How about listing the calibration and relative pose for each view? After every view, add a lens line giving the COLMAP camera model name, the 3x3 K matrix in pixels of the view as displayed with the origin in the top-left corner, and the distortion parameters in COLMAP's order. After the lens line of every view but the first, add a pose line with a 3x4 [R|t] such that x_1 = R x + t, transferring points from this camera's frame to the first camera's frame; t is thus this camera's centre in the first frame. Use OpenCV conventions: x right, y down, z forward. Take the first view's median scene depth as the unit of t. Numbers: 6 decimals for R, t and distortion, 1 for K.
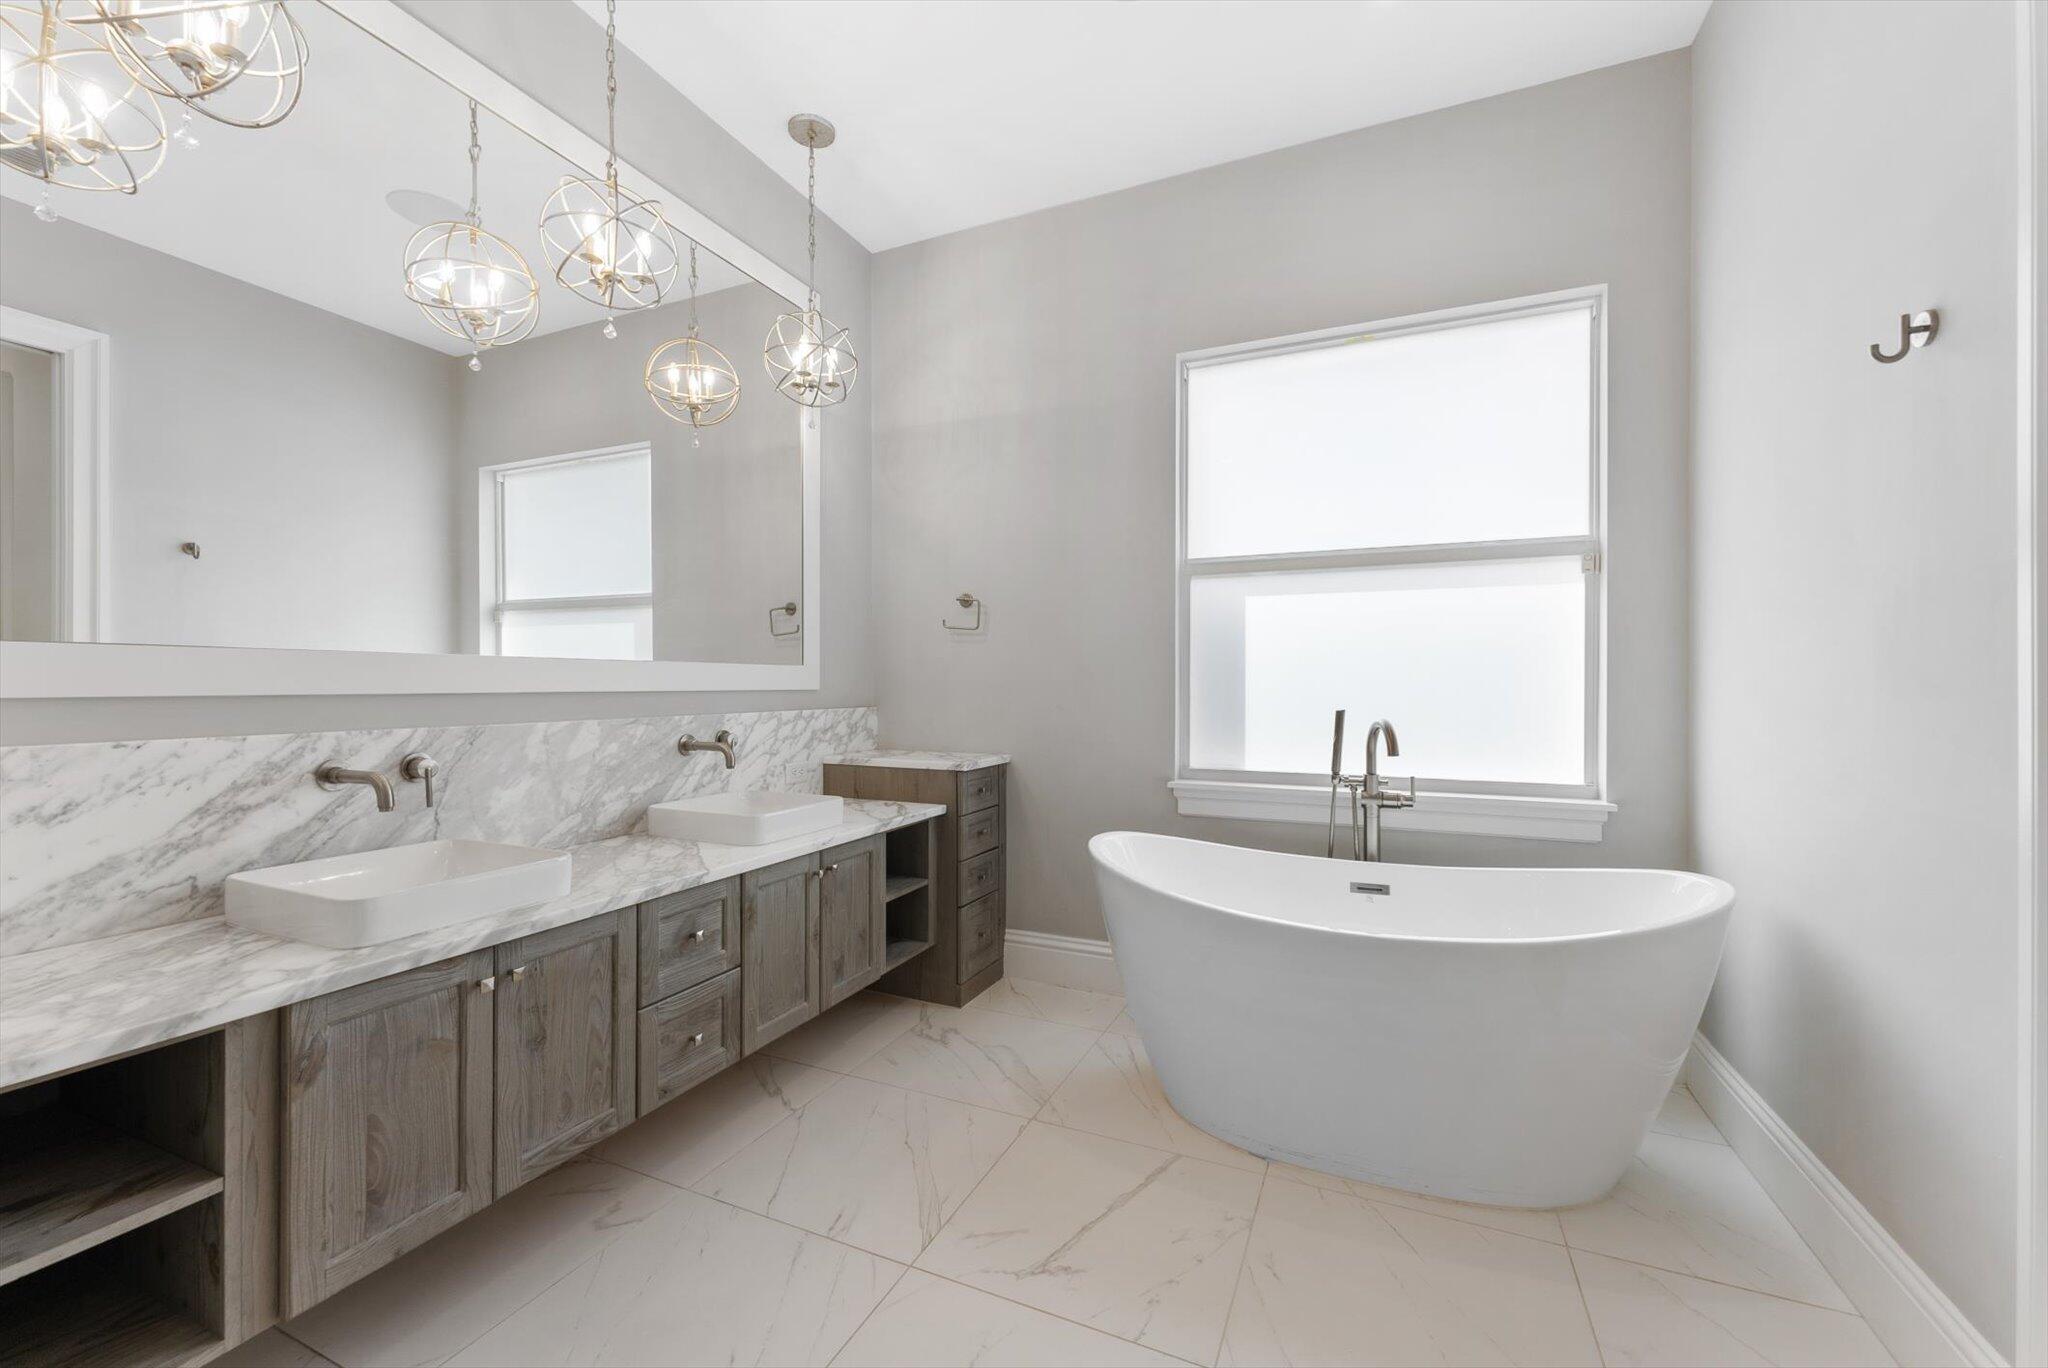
lens RADIAL K [[820.3, 0, 1028.5], [0, 820.3, 685.3], [0, 0, 1]] dist [0.000011, 0.000072]
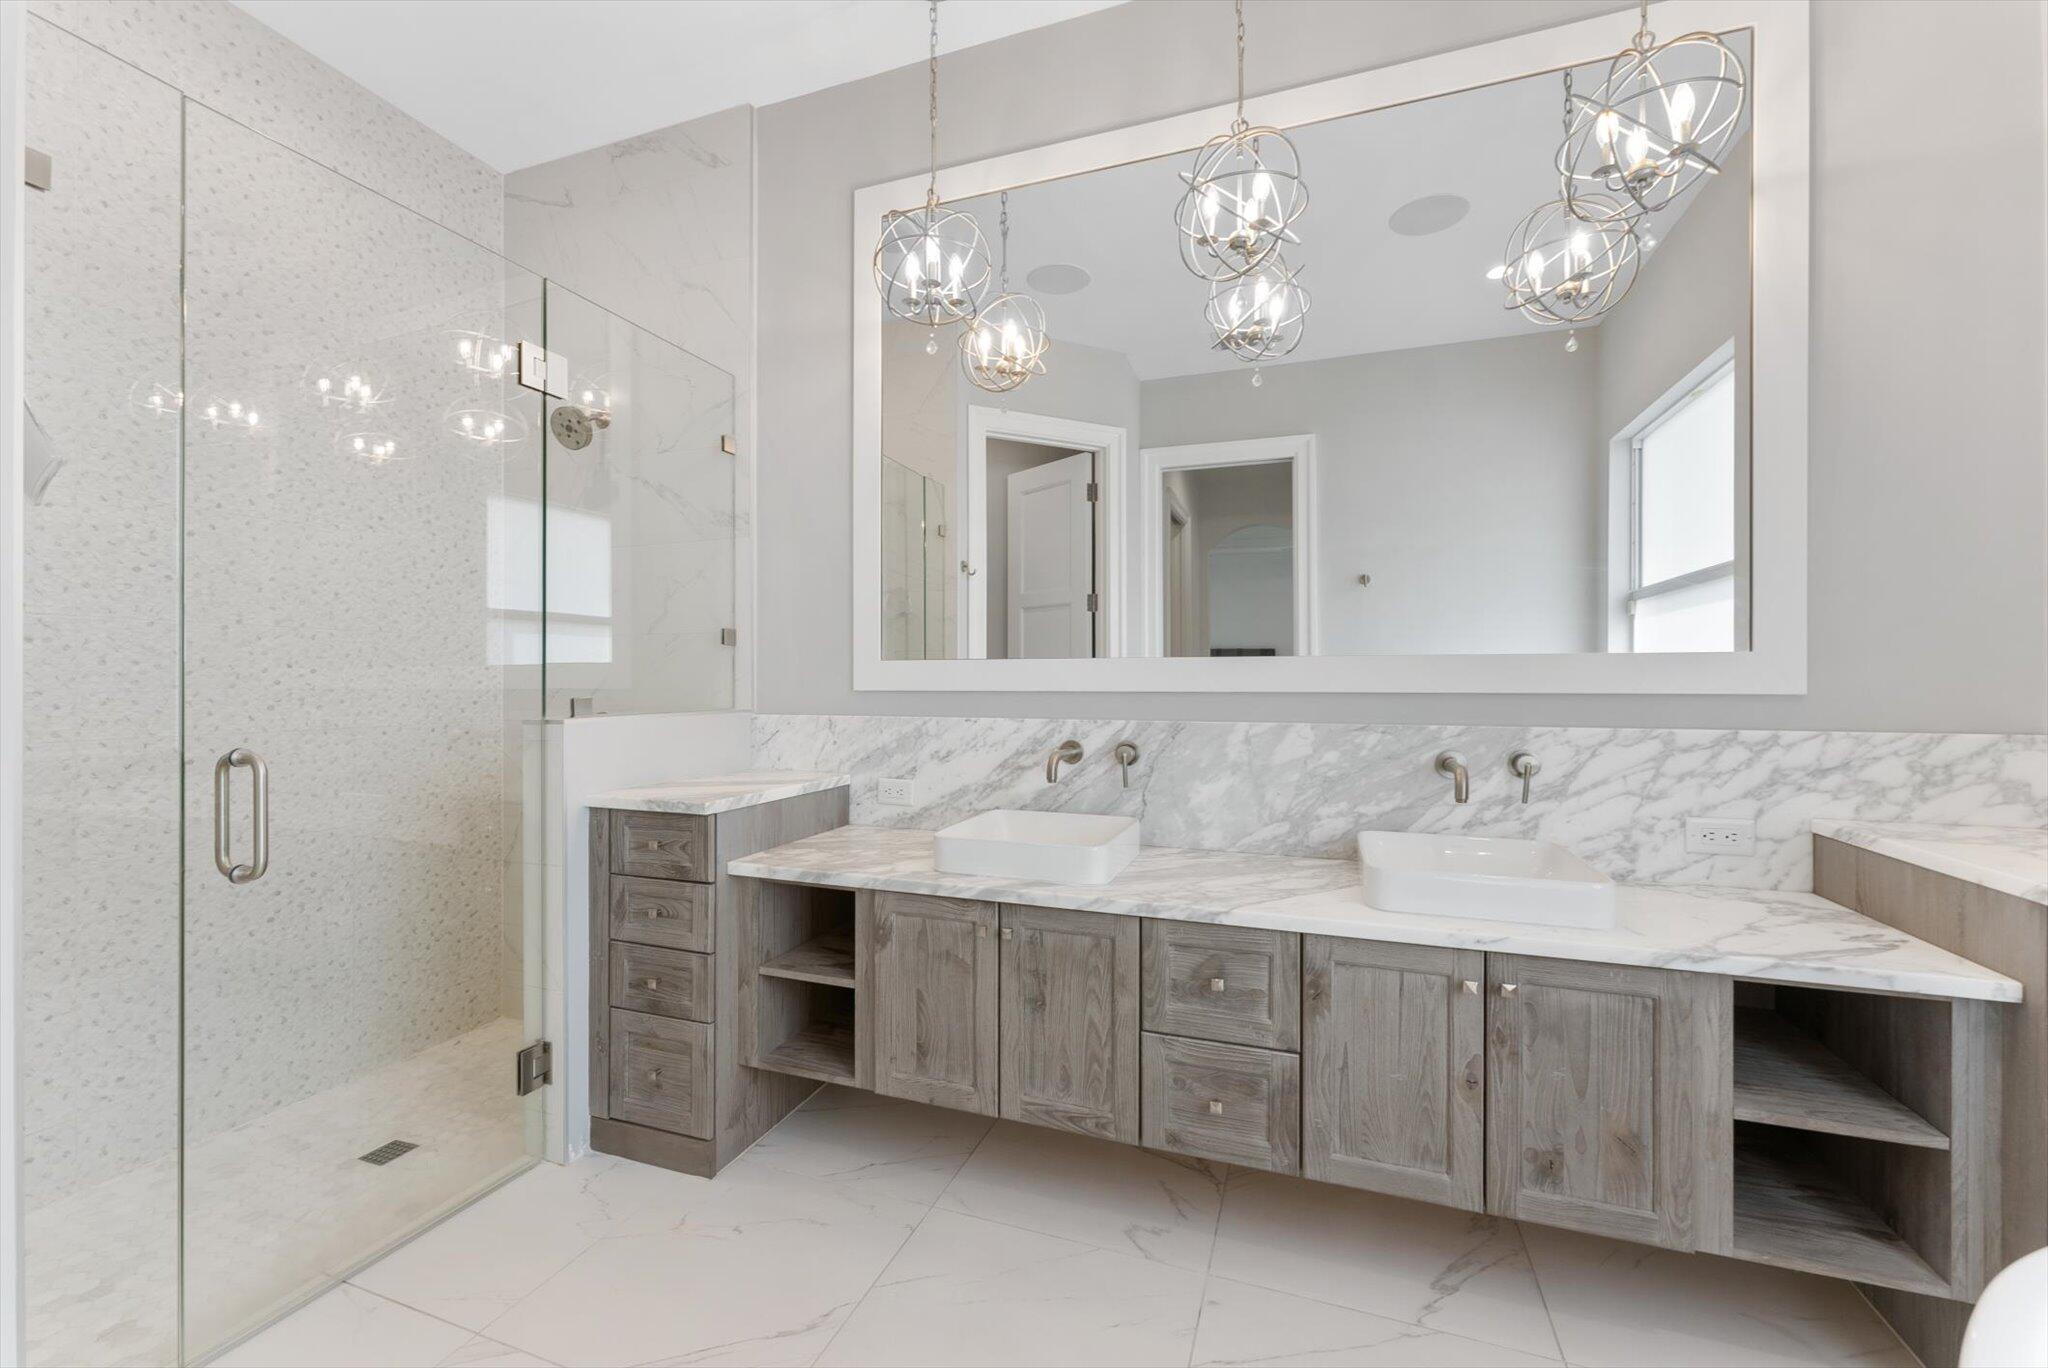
lens RADIAL K [[820.3, 0, 1028.5], [0, 820.3, 685.3], [0, 0, 1]] dist [0.000011, 0.000072]
pose [[0.067030, 0.001865, -0.997749, 0.375059], [-0.003346, 0.999993, 0.001645, -0.000251], [0.997745, 0.003228, 0.067035, 0.668517]]
